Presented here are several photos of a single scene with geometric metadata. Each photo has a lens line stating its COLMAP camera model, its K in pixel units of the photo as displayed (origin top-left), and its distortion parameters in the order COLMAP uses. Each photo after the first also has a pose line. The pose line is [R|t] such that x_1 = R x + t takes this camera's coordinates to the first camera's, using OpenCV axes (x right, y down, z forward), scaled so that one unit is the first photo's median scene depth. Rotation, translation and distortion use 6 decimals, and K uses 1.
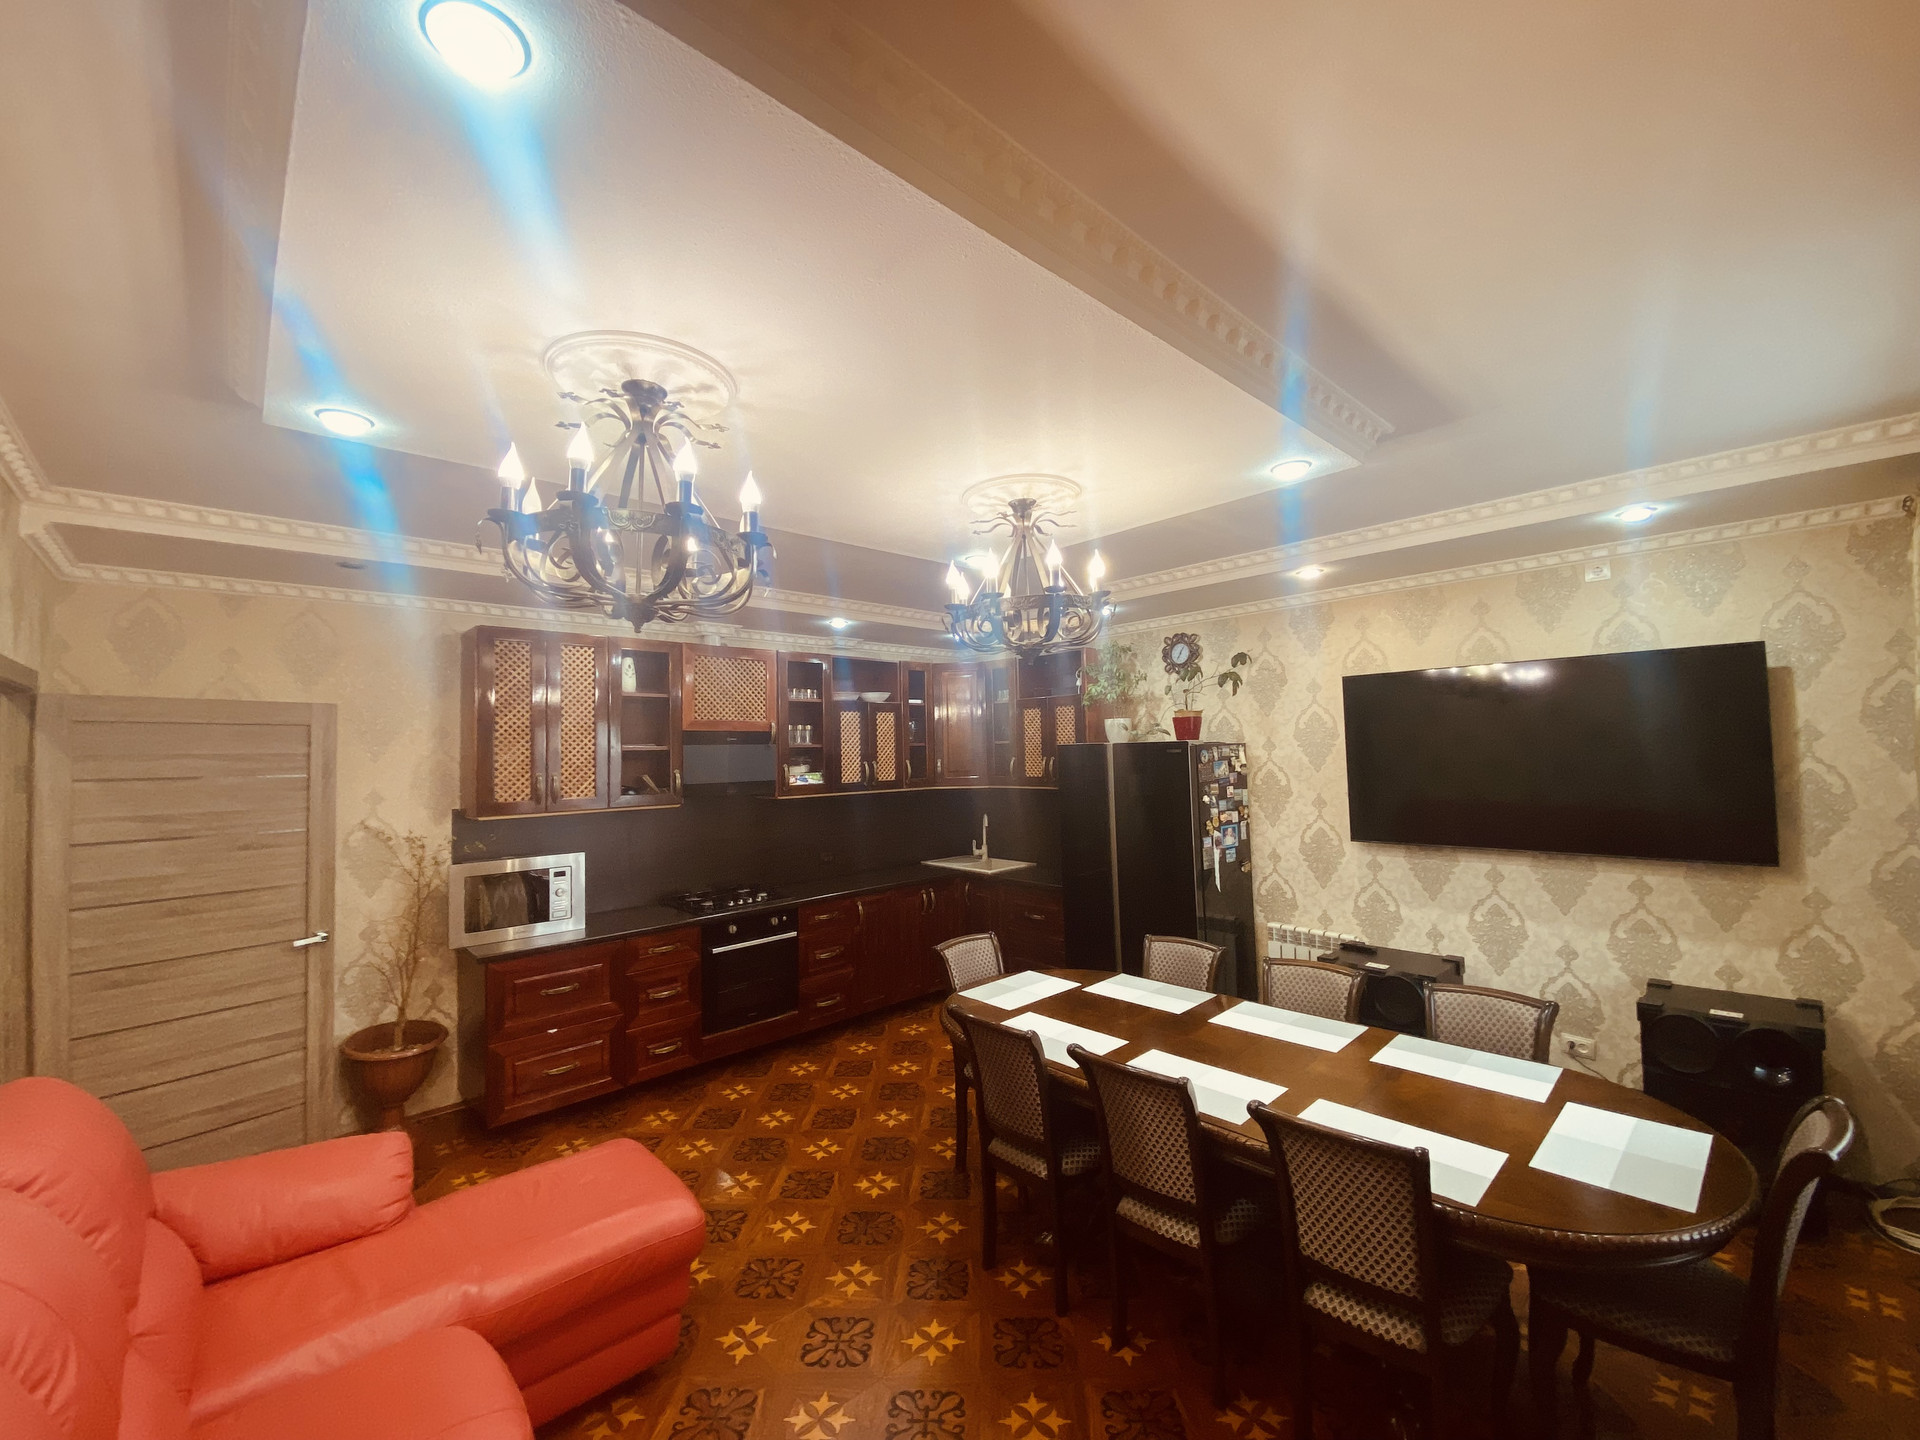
lens RADIAL K [[774.2, 0, 950.4], [0, 774.2, 717.4], [0, 0, 1]] dist [0.014616, -0.000057]
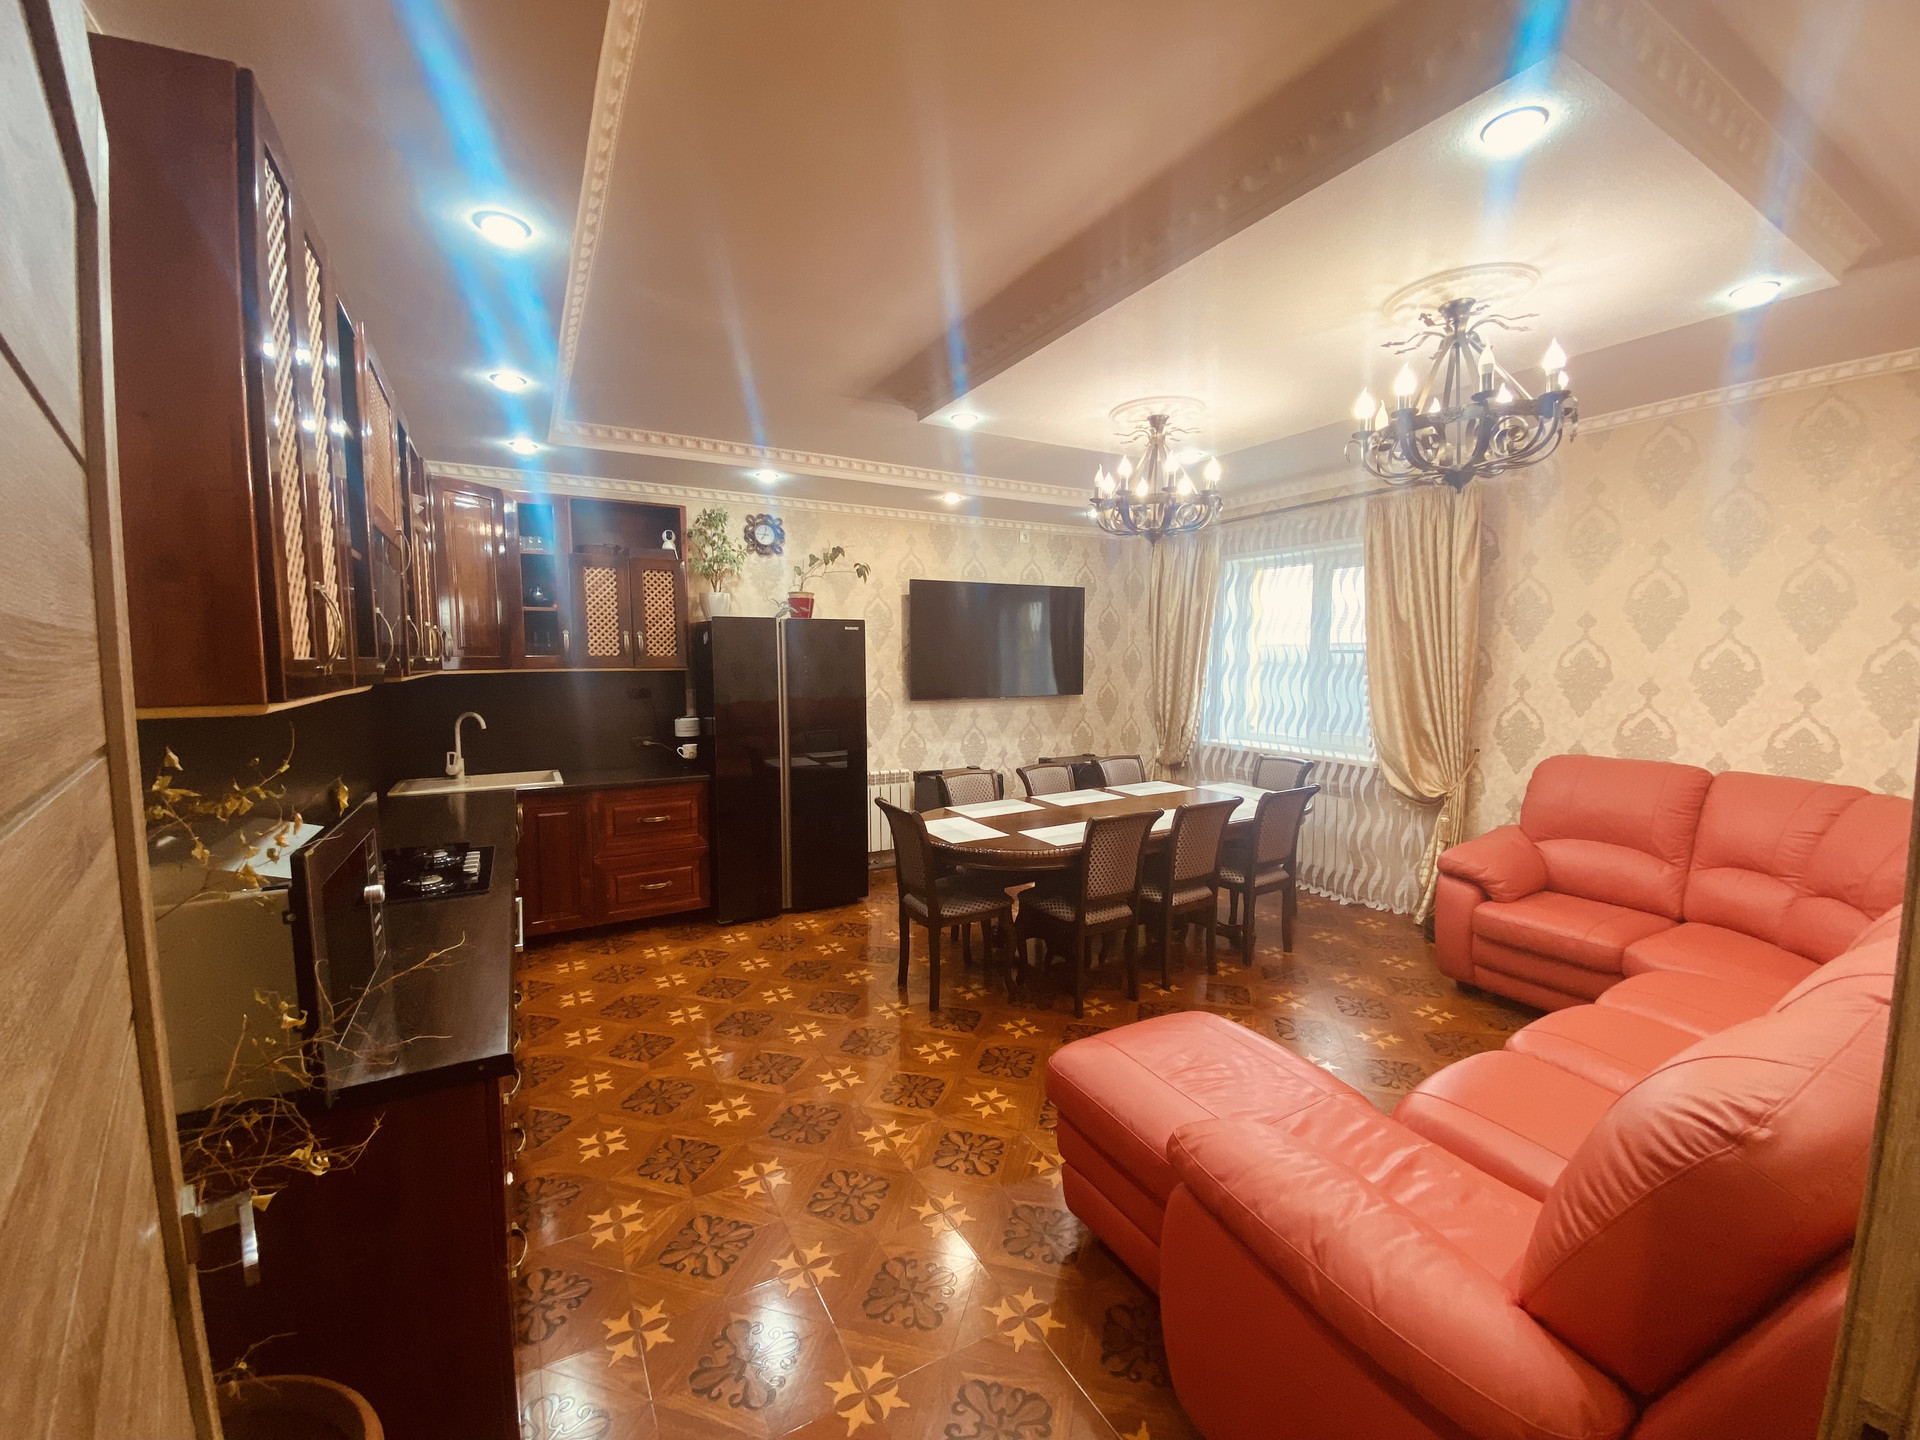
lens RADIAL K [[774.2, 0, 950.4], [0, 774.2, 717.4], [0, 0, 1]] dist [0.014616, -0.000057]
pose [[0.241636, -0.056384, 0.968728, -0.816326], [-0.045175, 0.996574, 0.069273, 0.095185], [-0.969315, -0.060501, 0.238261, 0.633119]]
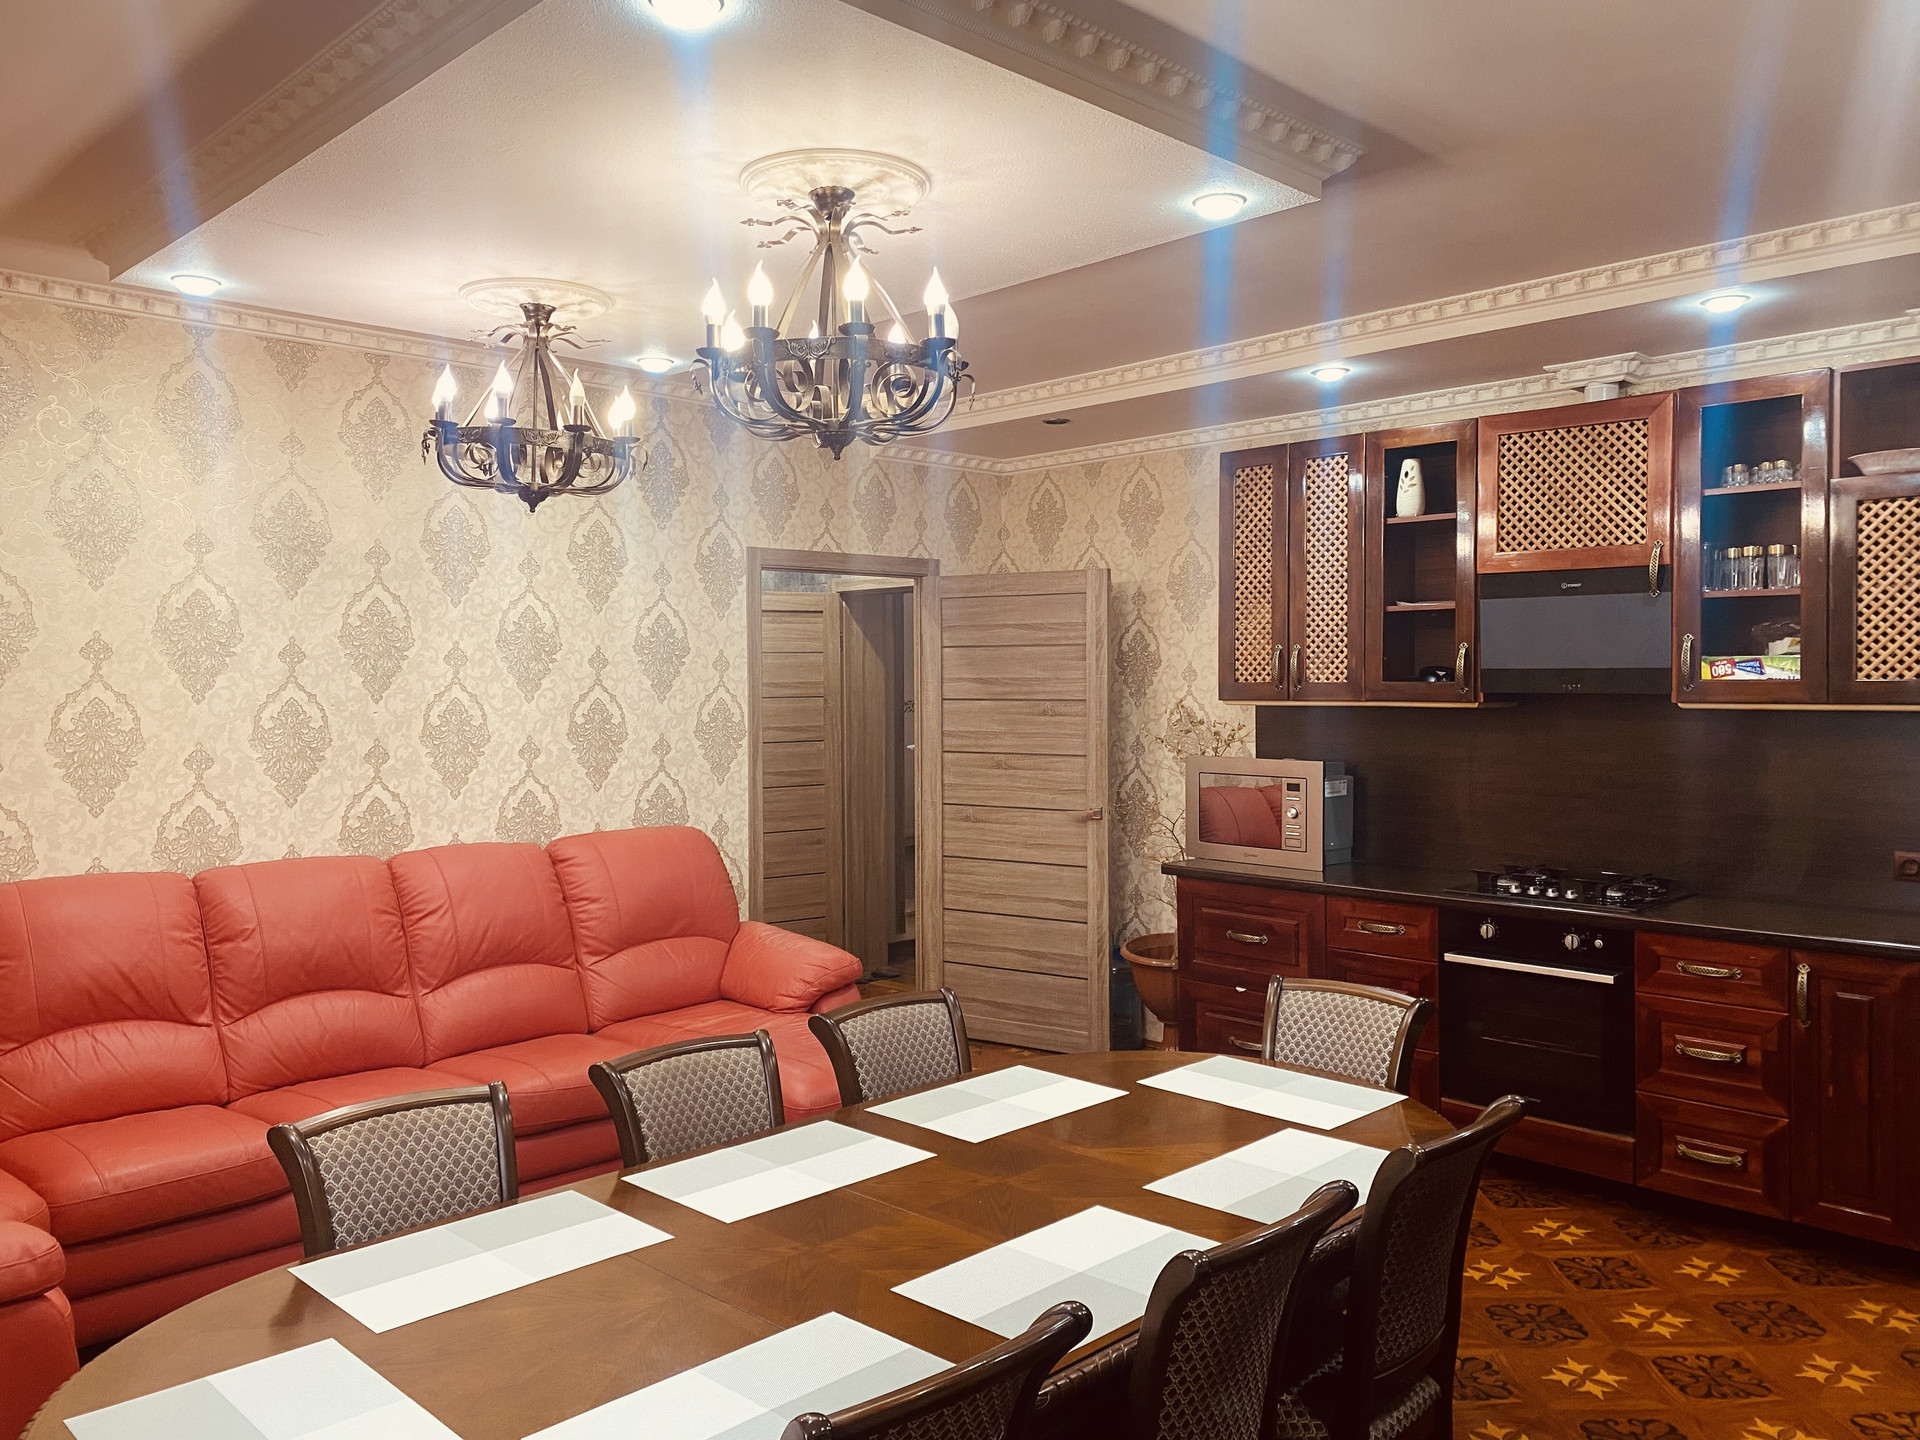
lens RADIAL K [[1463.7, 0, 960.0], [0, 1463.7, 720.0], [0, 0, 1]] dist [-0.000772, 0.005195]
pose [[0.036732, 0.051105, -0.998018, 0.815837], [0.051305, 0.997278, 0.052956, 0.053775], [0.998007, -0.053148, 0.034010, 0.661784]]
